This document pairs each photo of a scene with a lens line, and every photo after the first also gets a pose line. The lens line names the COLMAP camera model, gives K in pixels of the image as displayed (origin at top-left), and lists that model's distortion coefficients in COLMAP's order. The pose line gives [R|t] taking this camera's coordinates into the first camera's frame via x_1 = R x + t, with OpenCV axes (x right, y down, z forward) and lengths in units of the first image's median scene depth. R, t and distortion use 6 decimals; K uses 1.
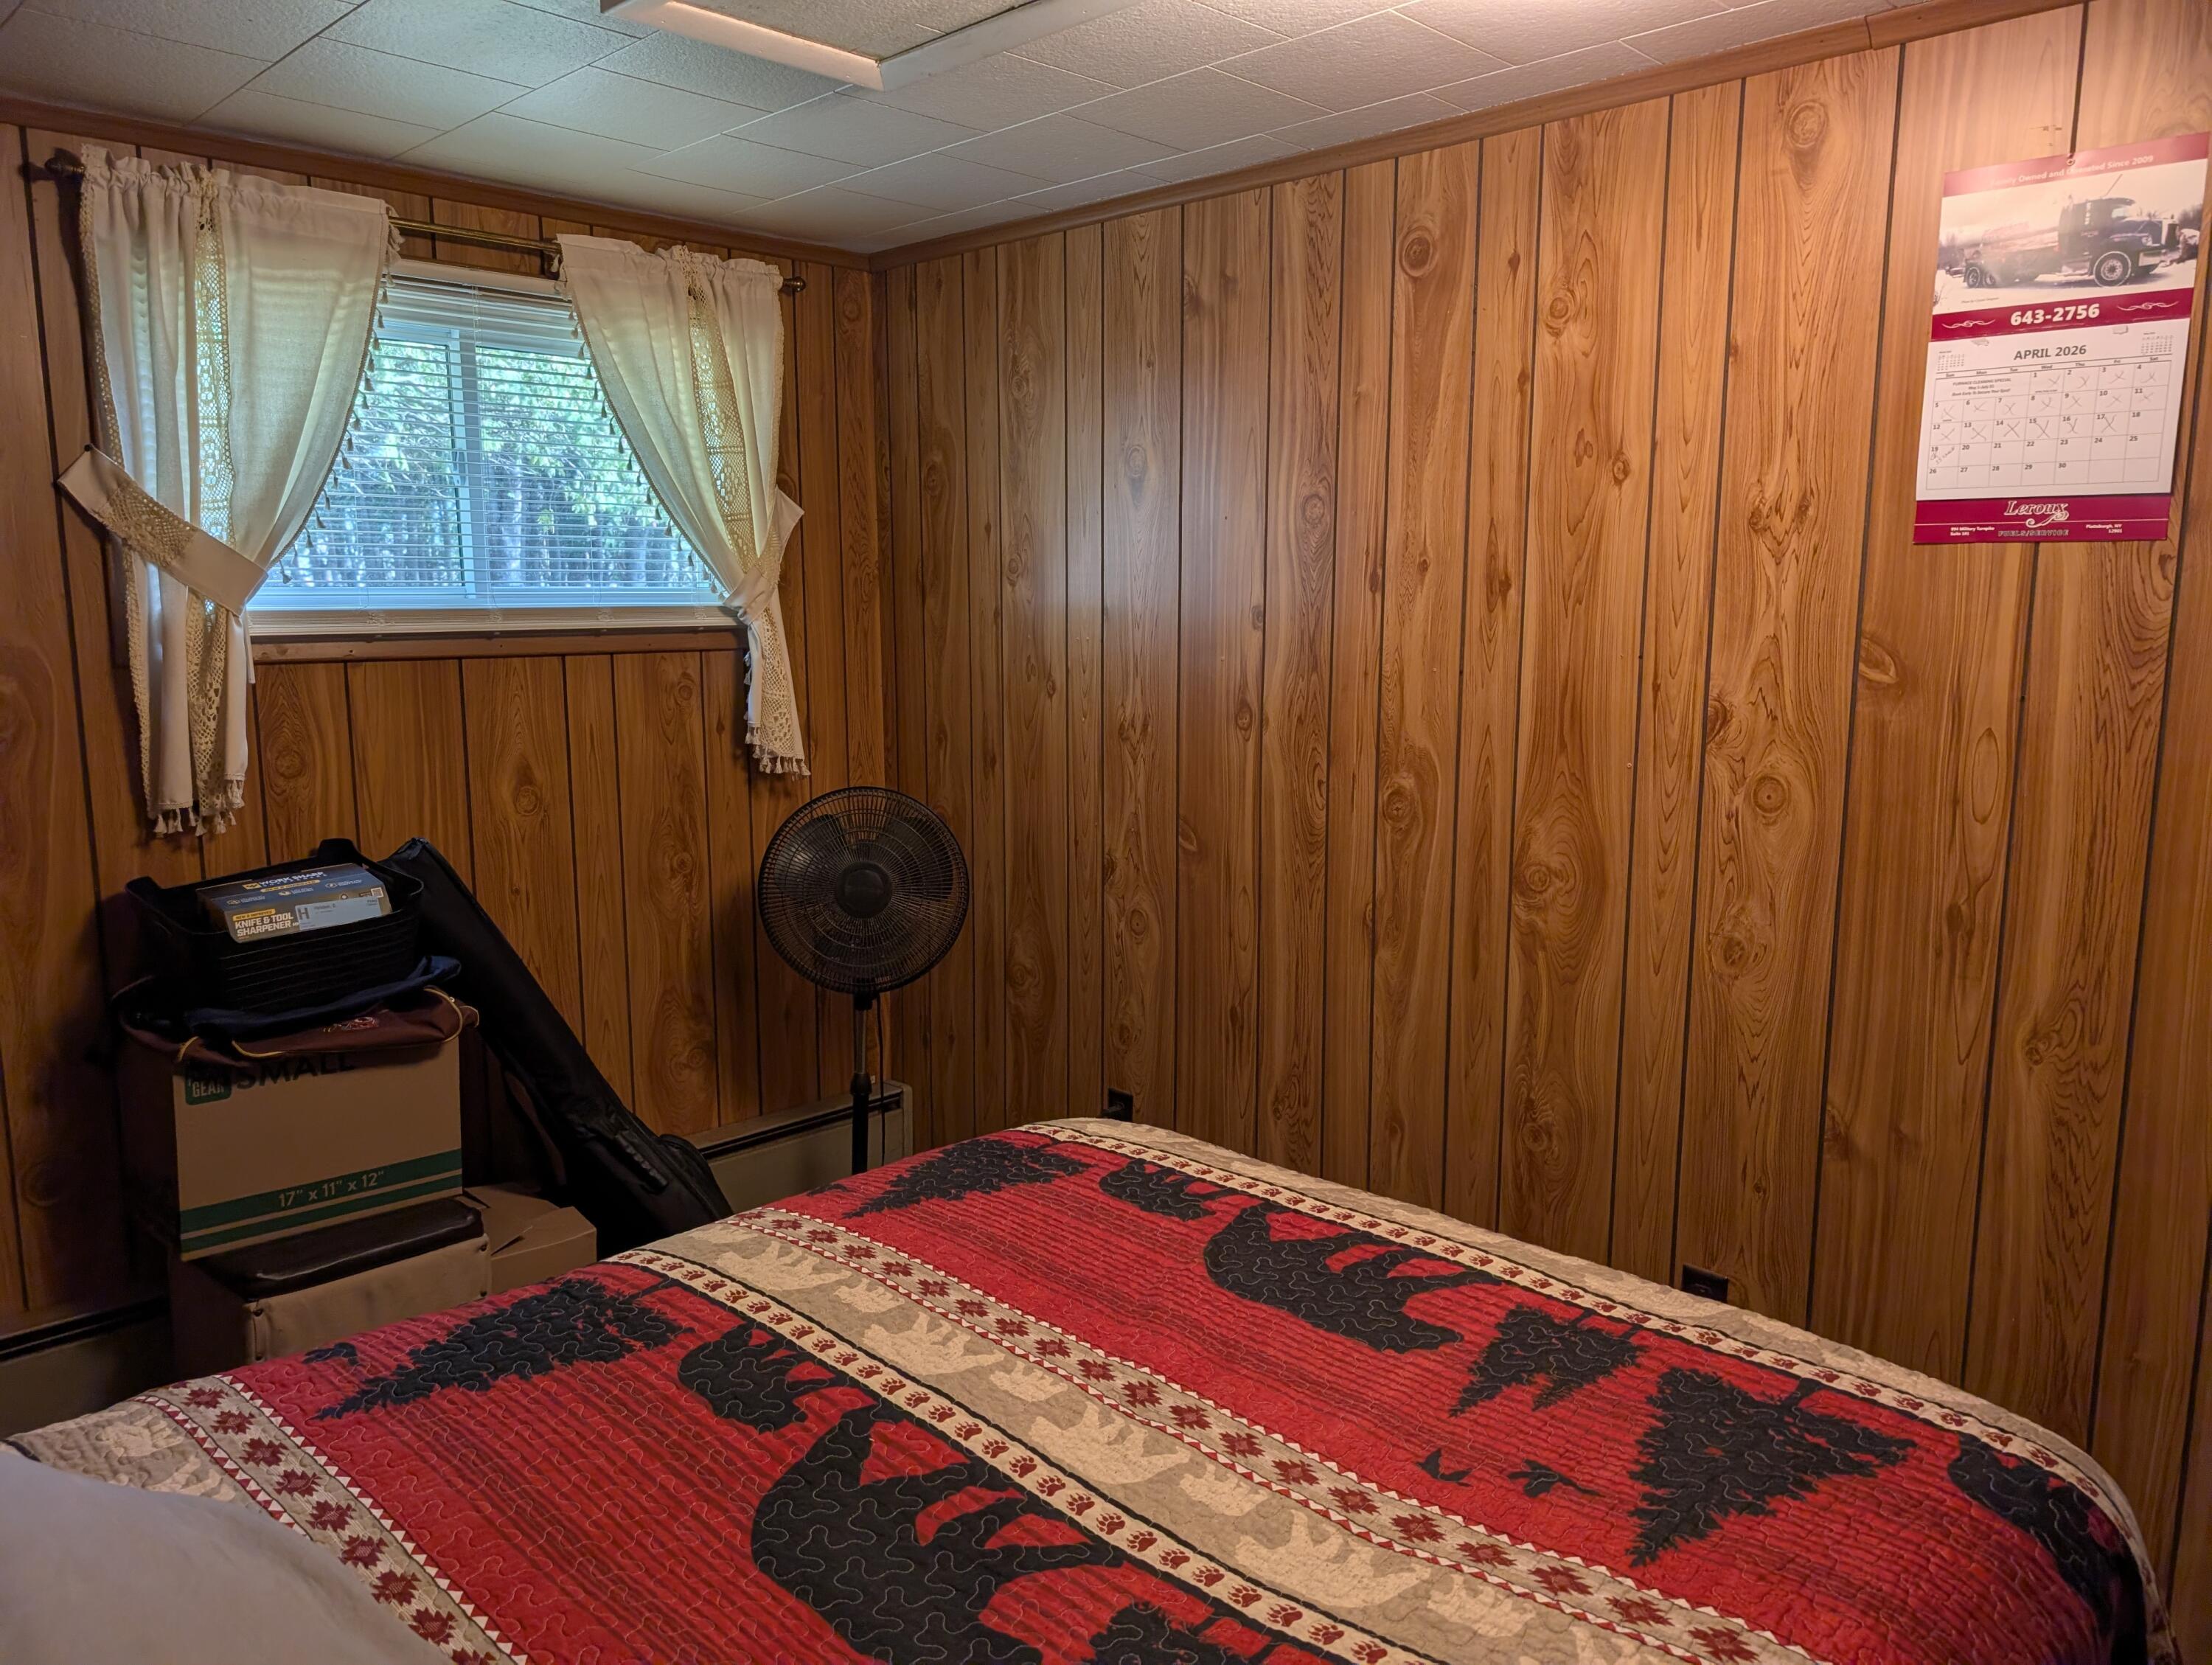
lens RADIAL K [[1586.3, 0, 1110.9], [0, 1586.3, 834.4], [0, 0, 1]] dist [0.025553, -0.016473]
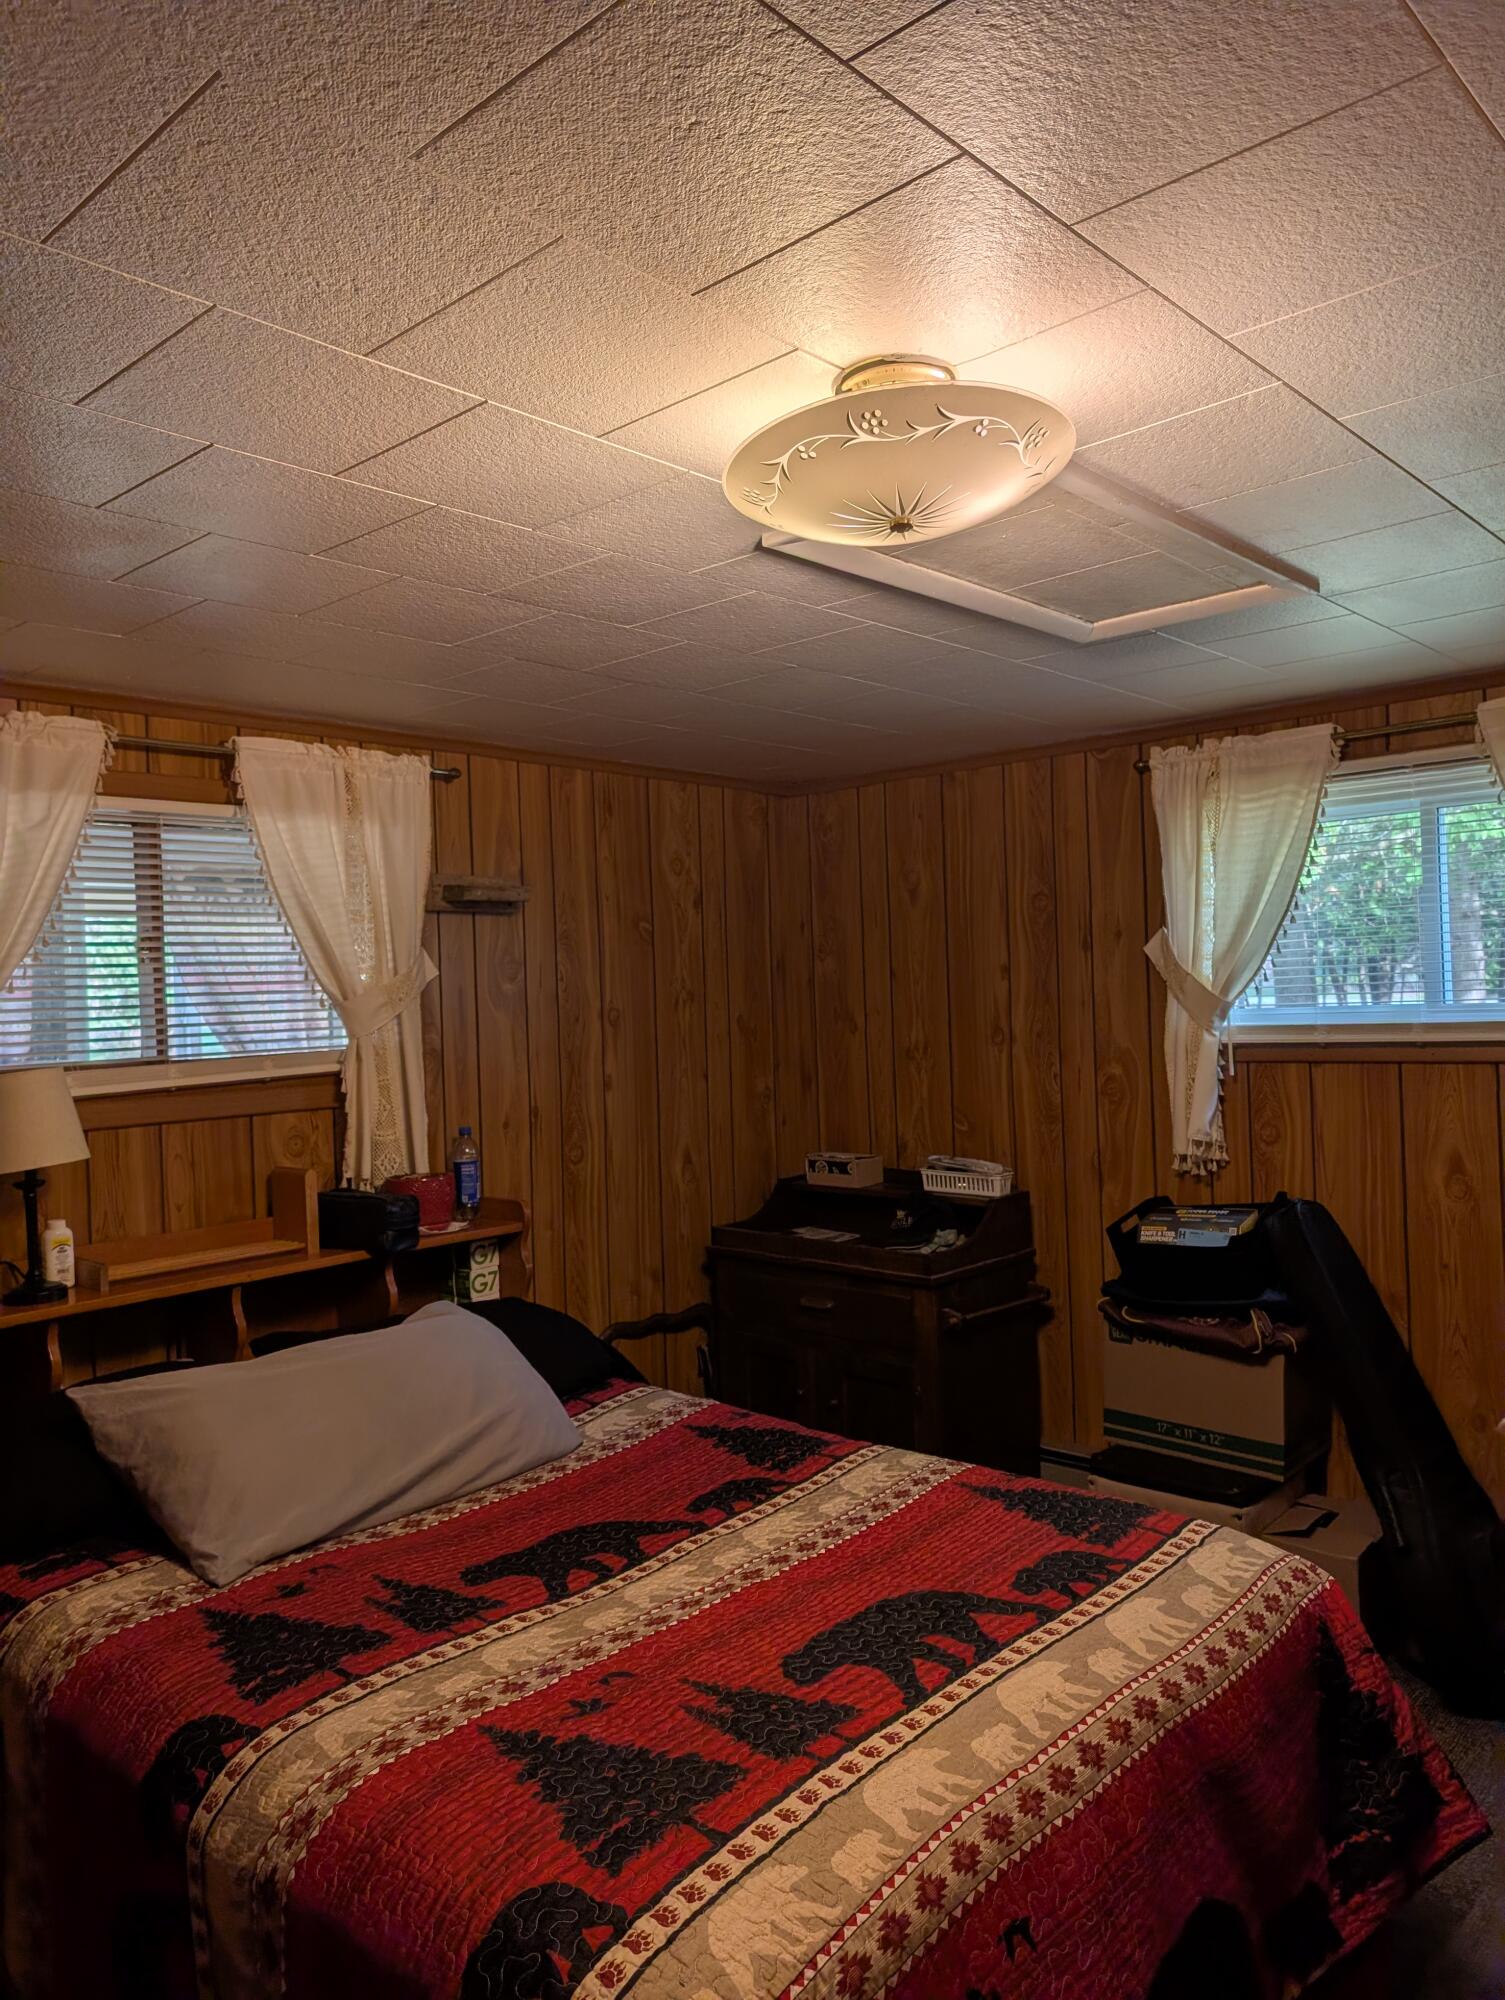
lens RADIAL K [[1447.2, 0, 755.6], [0, 1447.2, 1001.3], [0, 0, 1]] dist [0.033832, -0.024656]
pose [[0.036507, -0.000633, -0.999333, 0.796264], [-0.116000, 0.993237, -0.004867, -0.109054], [0.992578, 0.116100, 0.036186, 0.533809]]
